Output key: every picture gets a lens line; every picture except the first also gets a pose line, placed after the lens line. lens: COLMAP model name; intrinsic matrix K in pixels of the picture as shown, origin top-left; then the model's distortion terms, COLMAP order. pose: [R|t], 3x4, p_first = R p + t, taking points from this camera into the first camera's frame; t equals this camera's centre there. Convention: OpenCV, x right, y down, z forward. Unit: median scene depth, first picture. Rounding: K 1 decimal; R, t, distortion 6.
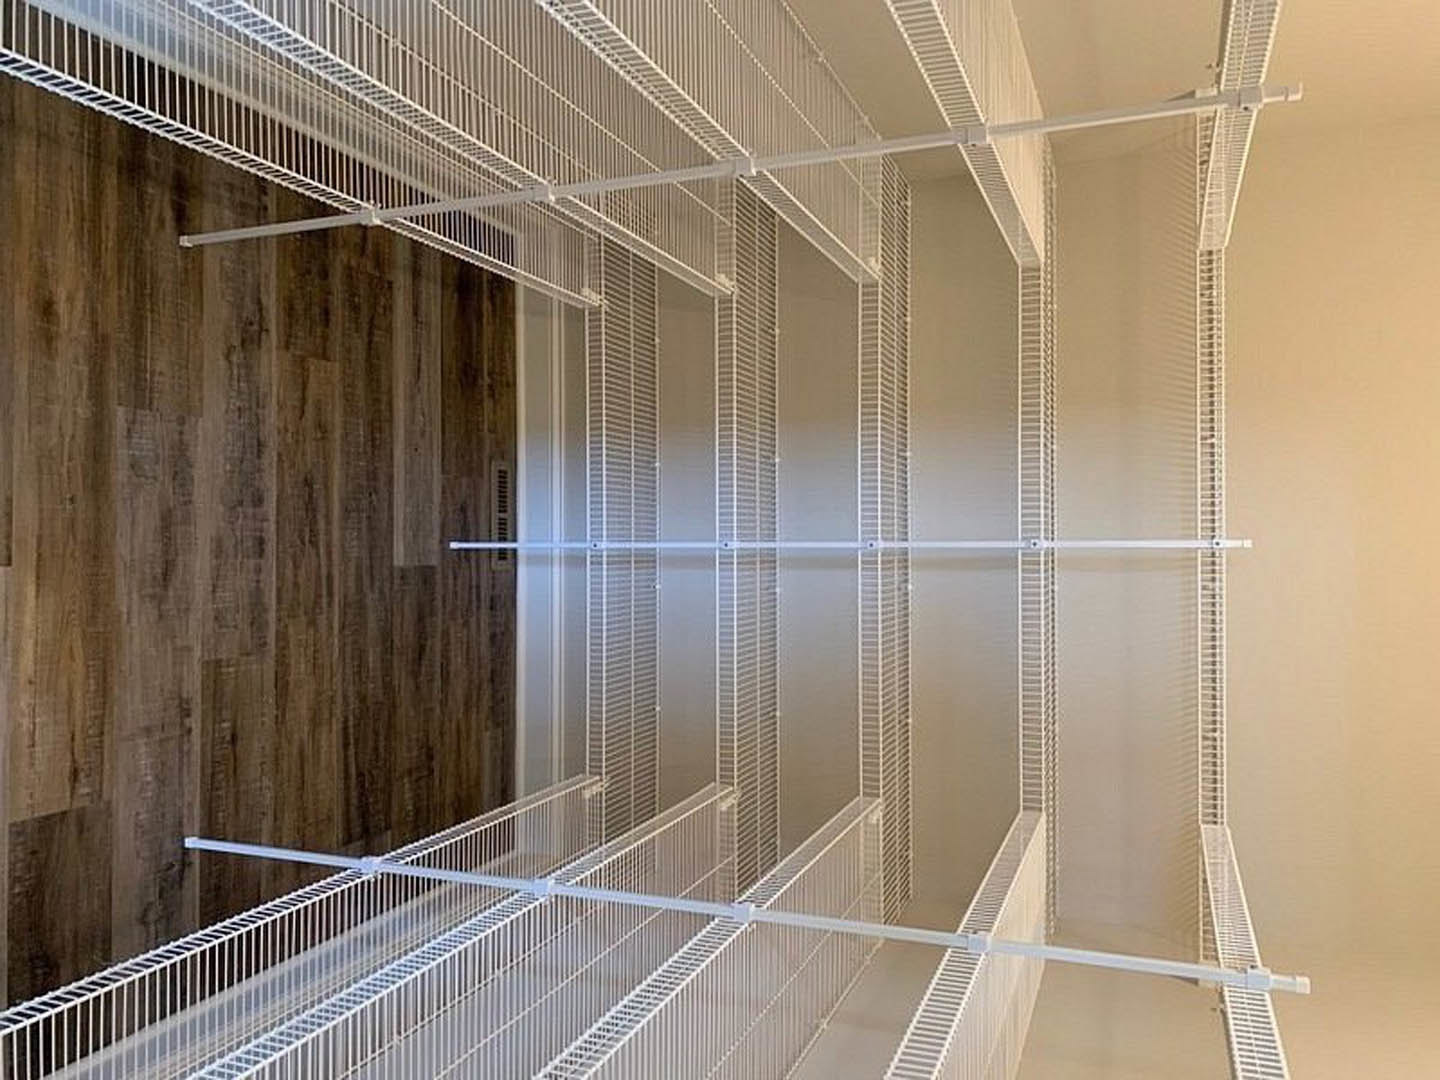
lens RADIAL K [[1102.9, 0, 713.8], [0, 1102.9, 545.9], [0, 0, 1]] dist [0.057399, -0.072043]
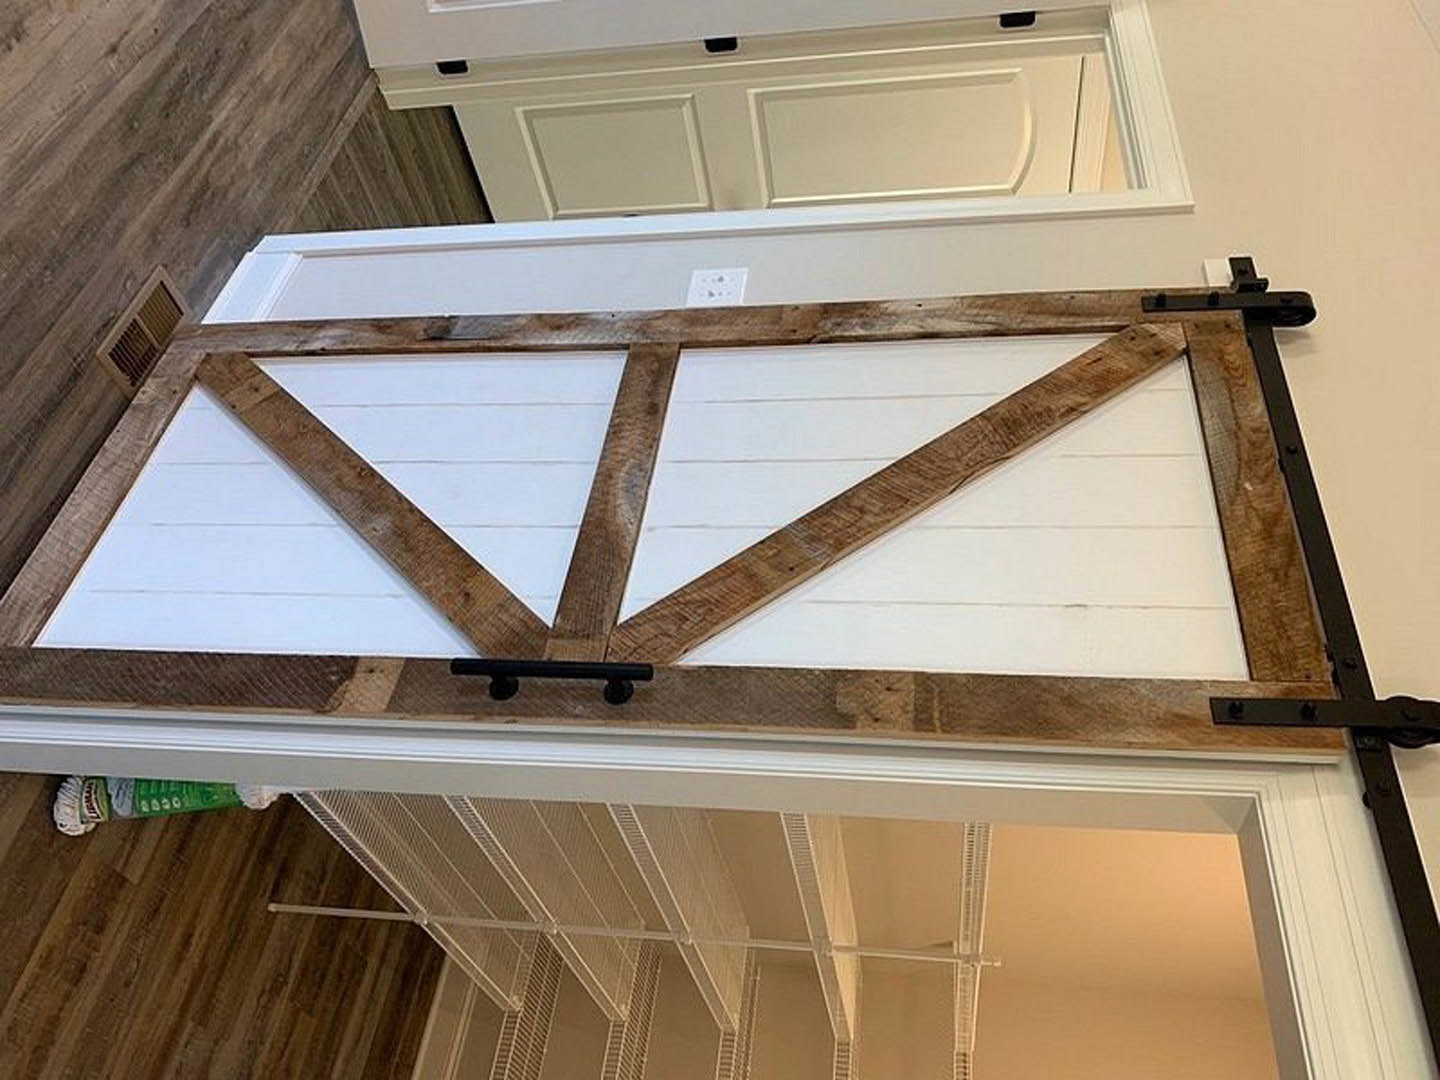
lens RADIAL K [[1102.9, 0, 731.3], [0, 1102.9, 547.1], [0, 0, 1]] dist [0.057399, -0.072043]
pose [[0.963762, 0.241482, 0.113352, -0.177804], [-0.123352, 0.780174, -0.613281, 0.154983], [-0.236530, 0.577075, 0.781689, -0.474785]]
